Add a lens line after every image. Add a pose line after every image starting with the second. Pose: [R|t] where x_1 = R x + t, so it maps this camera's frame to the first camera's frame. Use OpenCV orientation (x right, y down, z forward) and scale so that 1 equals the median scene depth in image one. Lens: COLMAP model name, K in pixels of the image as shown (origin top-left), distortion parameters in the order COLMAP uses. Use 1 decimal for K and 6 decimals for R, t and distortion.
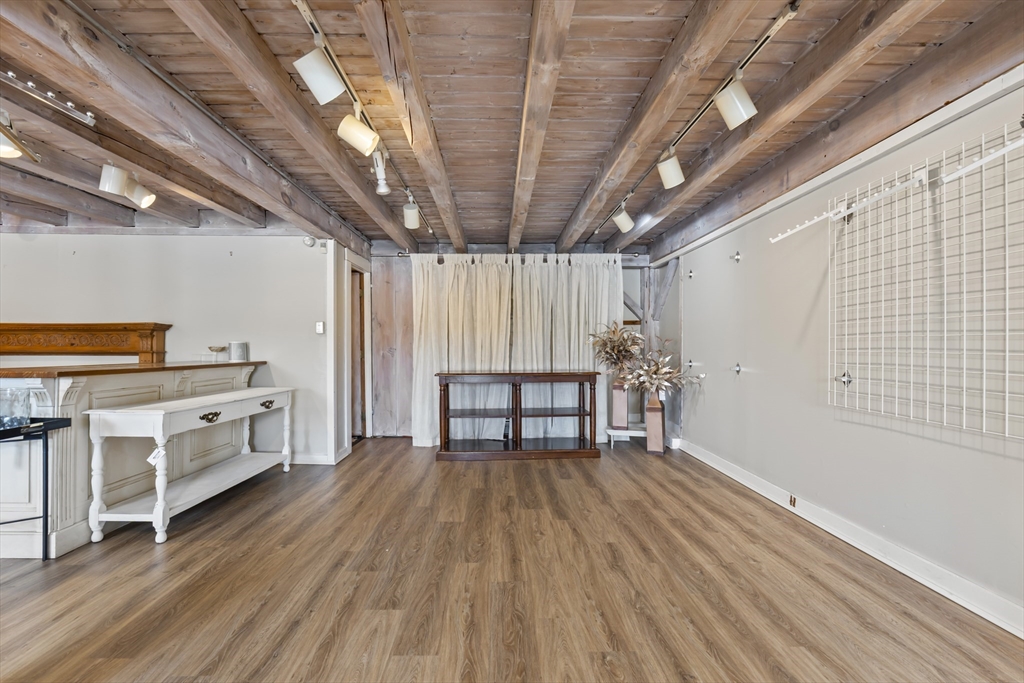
lens RADIAL K [[437.4, 0, 512.0], [0, 437.4, 341.5], [0, 0, 1]] dist [-0.000086, 0.000027]
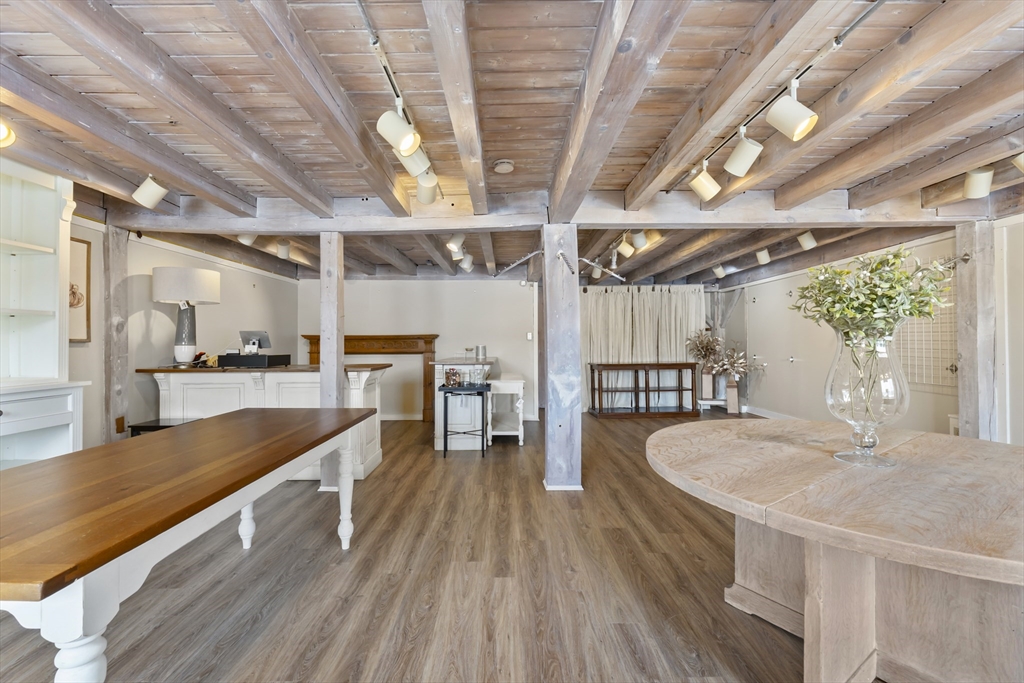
lens RADIAL K [[443.2, 0, 517.2], [0, 443.2, 331.8], [0, 0, 1]] dist [0.025638, 0.000160]
pose [[0.999876, -0.006531, 0.014354, -0.427193], [0.006761, 0.999848, -0.016065, -0.018391], [-0.014247, 0.016160, 0.999768, -0.539613]]
